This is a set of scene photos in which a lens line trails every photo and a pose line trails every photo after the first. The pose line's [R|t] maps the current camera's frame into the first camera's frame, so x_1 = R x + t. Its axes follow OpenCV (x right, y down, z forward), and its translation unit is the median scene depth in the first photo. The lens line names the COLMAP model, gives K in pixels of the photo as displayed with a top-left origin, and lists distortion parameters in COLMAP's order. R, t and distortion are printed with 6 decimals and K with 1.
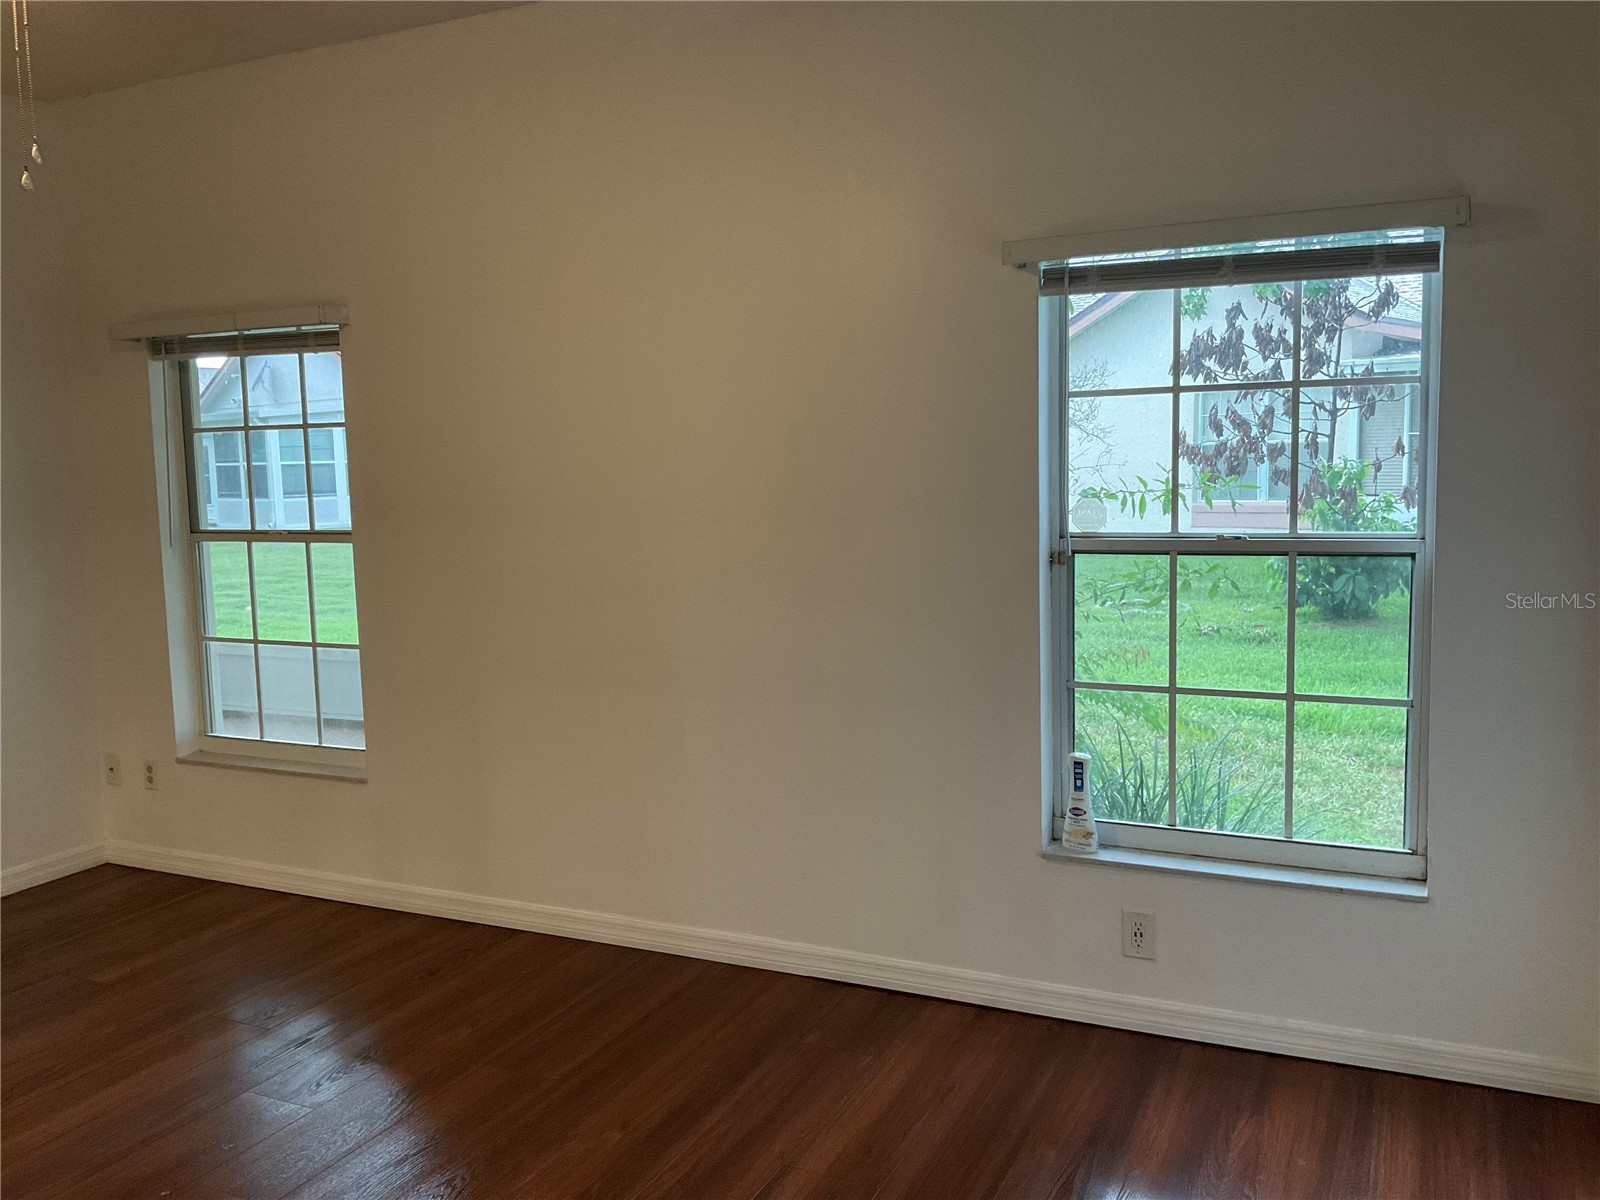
lens RADIAL K [[1341.8, 0, 805.5], [0, 1341.8, 610.3], [0, 0, 1]] dist [0.003691, -0.021563]
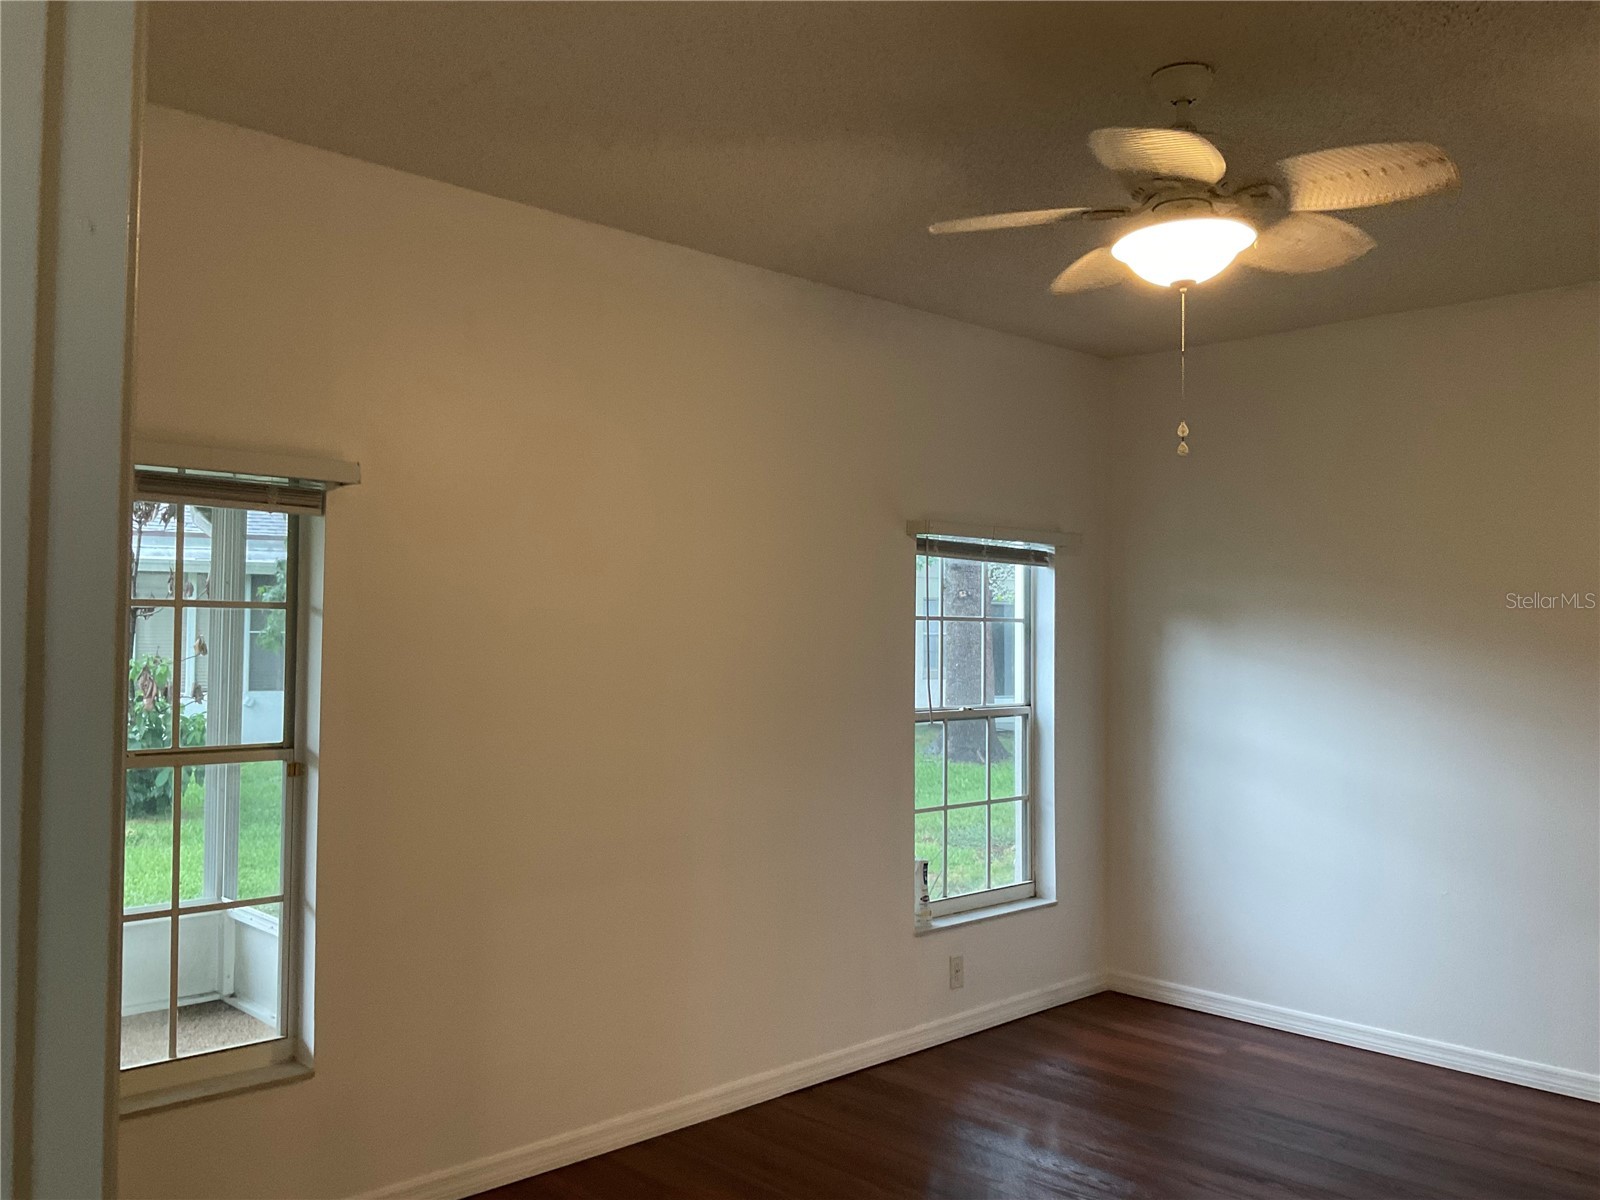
lens RADIAL K [[1341.8, 0, 804.0], [0, 1341.8, 595.6], [0, 0, 1]] dist [0.003691, -0.021563]
pose [[0.339346, 0.061204, 0.938668, -1.265777], [0.106350, 0.988987, -0.102933, -0.042013], [-0.934630, 0.134757, 0.329099, 0.602680]]
